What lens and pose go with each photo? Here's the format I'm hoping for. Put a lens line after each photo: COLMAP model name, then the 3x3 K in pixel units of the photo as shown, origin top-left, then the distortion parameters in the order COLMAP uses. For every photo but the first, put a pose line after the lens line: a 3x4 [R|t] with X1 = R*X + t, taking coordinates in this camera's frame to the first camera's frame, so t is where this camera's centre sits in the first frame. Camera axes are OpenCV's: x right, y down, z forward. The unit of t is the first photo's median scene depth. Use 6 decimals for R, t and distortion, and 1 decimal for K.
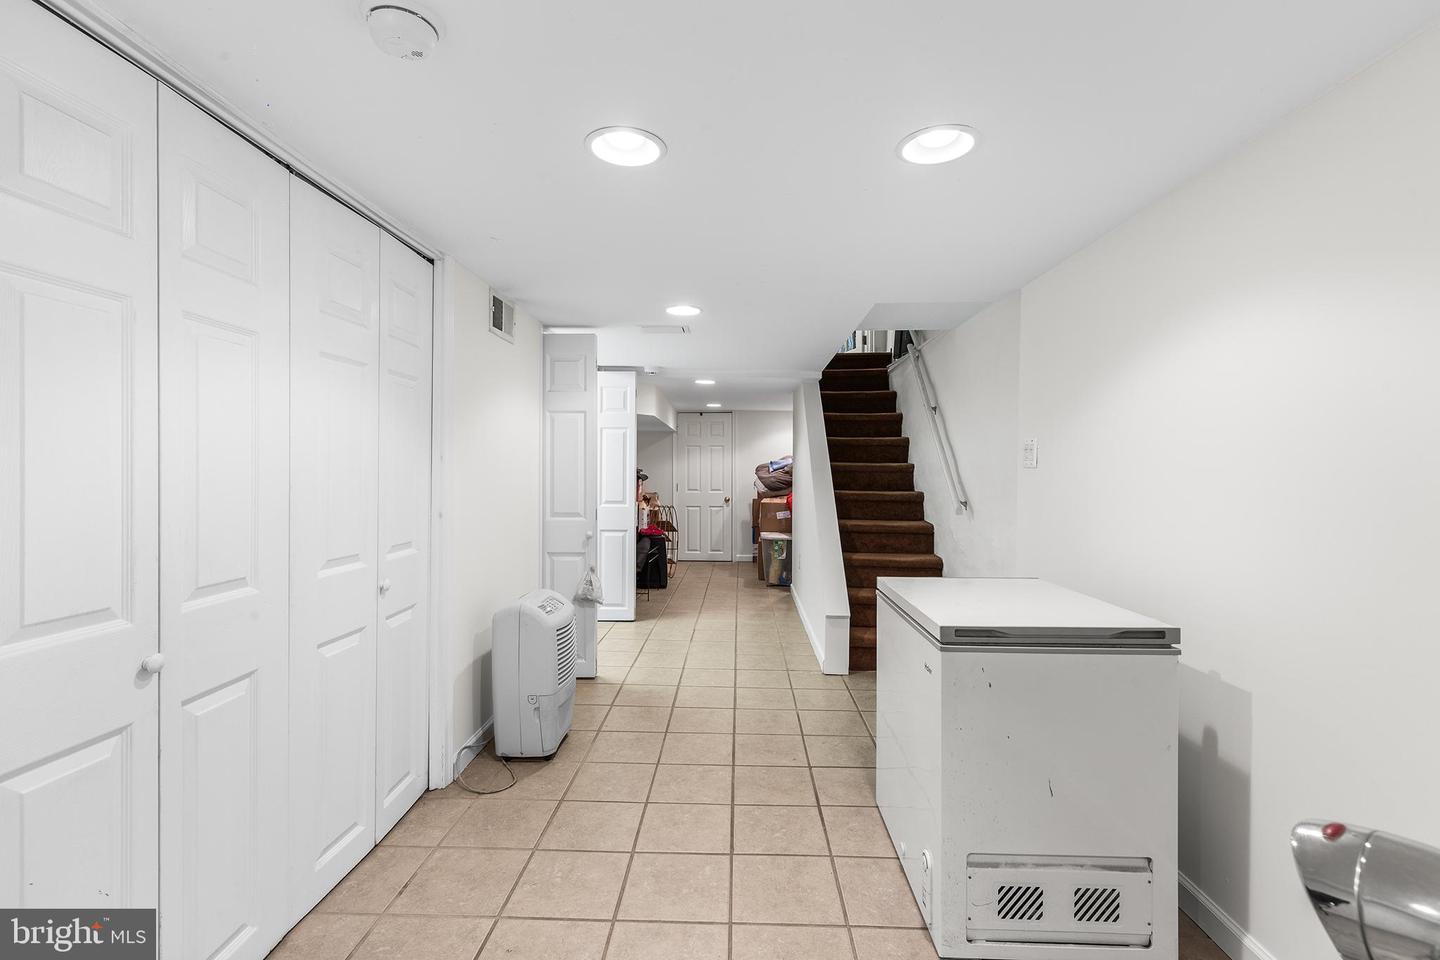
lens RADIAL K [[655.7, 0, 721.2], [0, 655.7, 473.5], [0, 0, 1]] dist [0.002811, 0.000769]
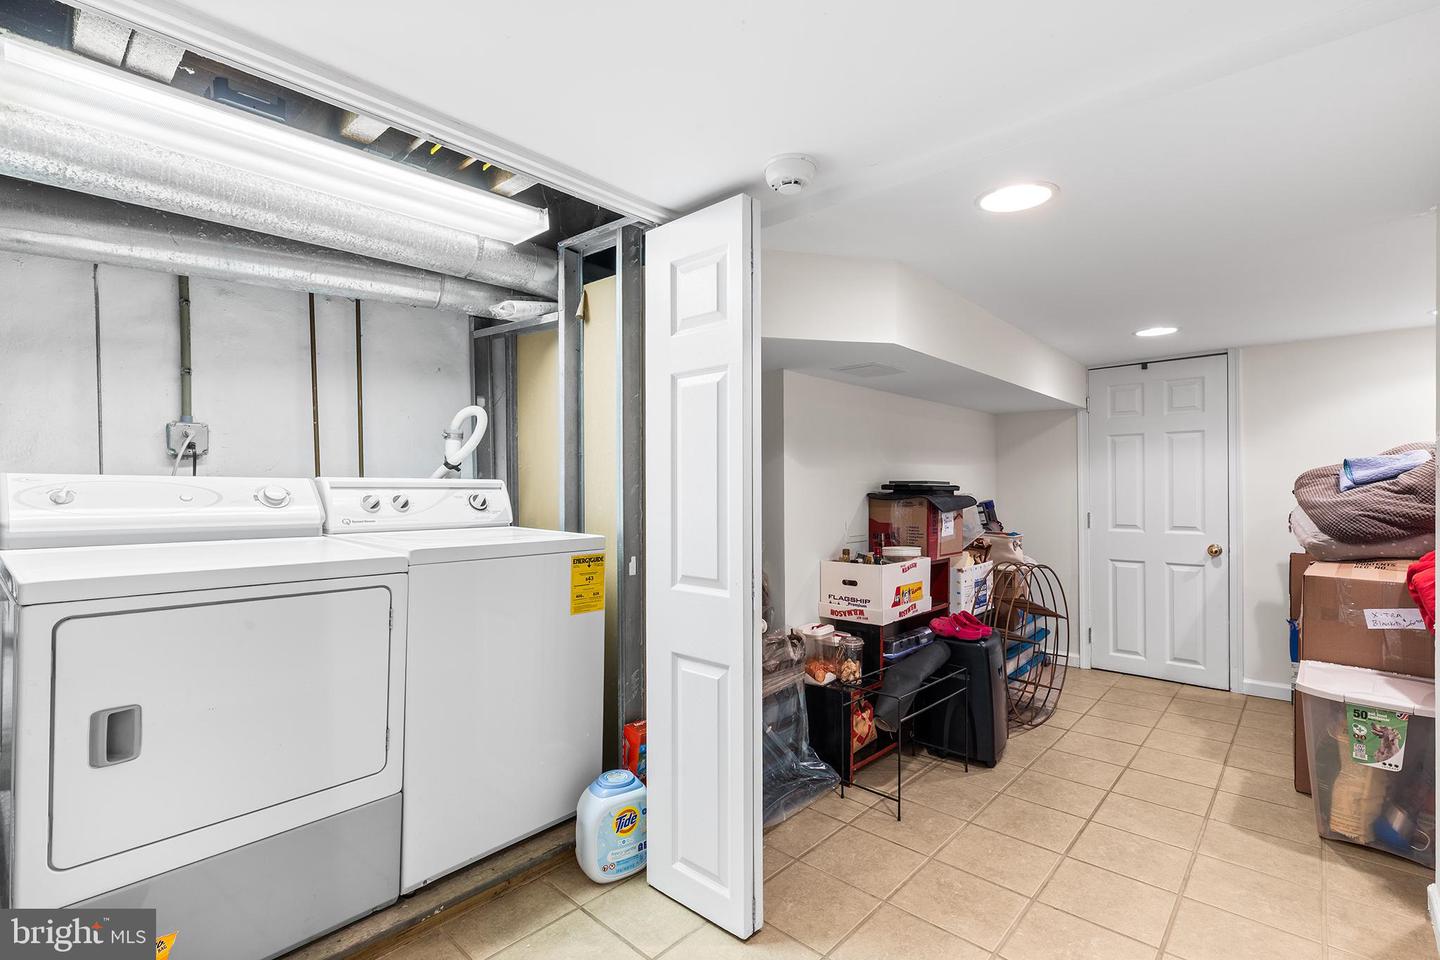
lens RADIAL K [[655.7, 0, 714.0], [0, 655.7, 489.7], [0, 0, 1]] dist [0.002811, 0.000769]
pose [[0.754771, -0.003806, -0.655978, 0.053002], [0.004762, 0.999989, -0.000323, -0.003751], [0.655971, -0.002880, 0.754780, 0.512285]]
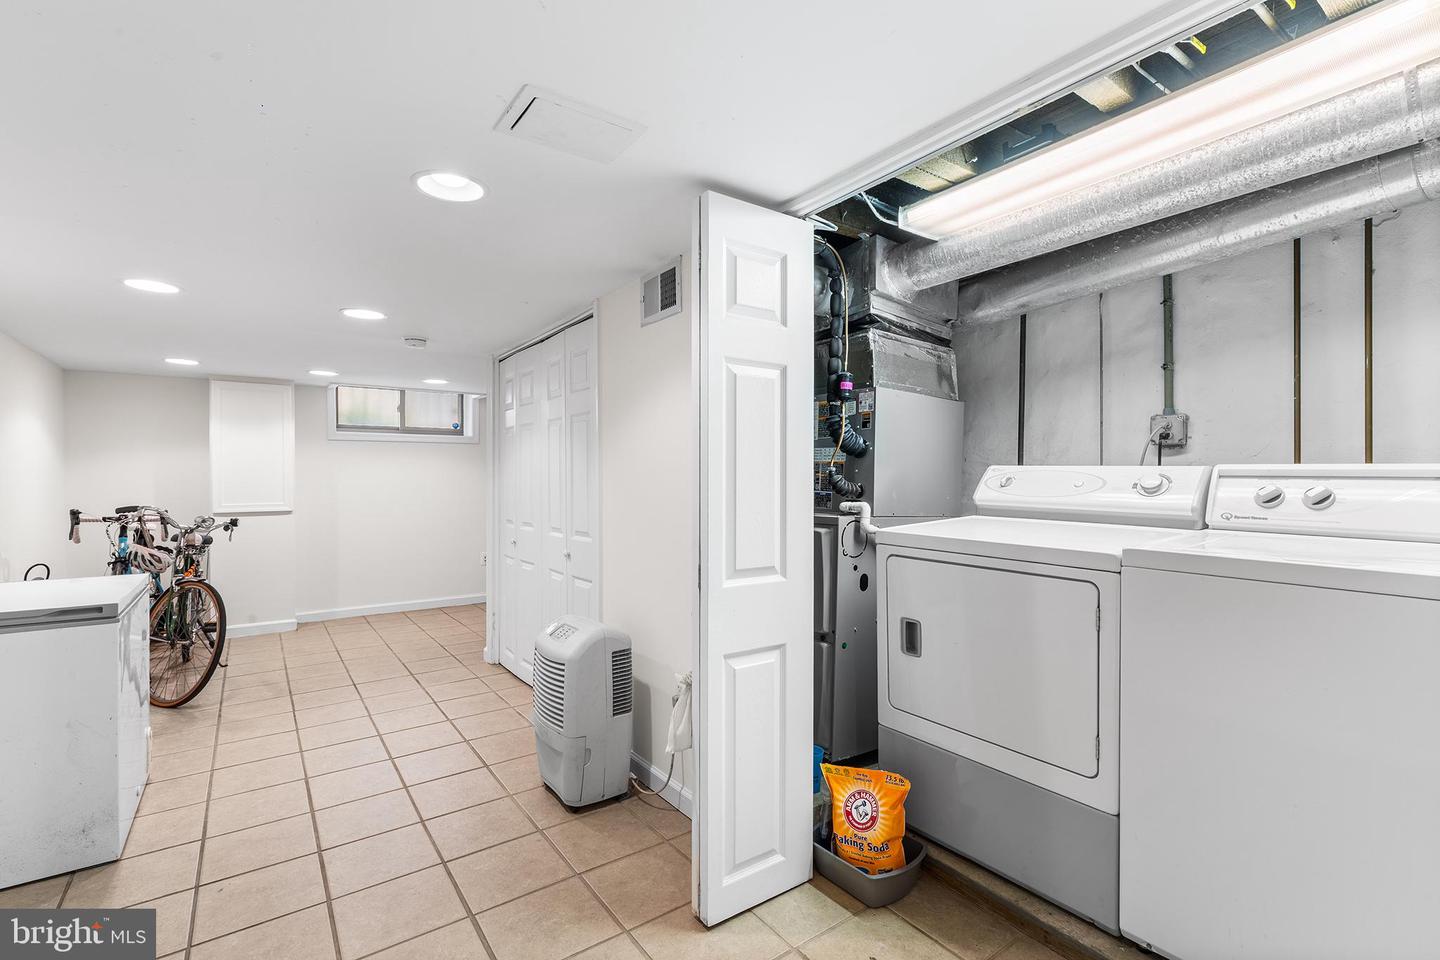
lens RADIAL K [[655.7, 0, 723.3], [0, 655.7, 483.3], [0, 0, 1]] dist [0.002811, 0.000769]
pose [[-0.795177, 0.001950, -0.606375, 0.035543], [-0.006184, 0.999917, 0.011325, -0.005062], [0.606346, 0.012755, -0.795099, 0.805905]]
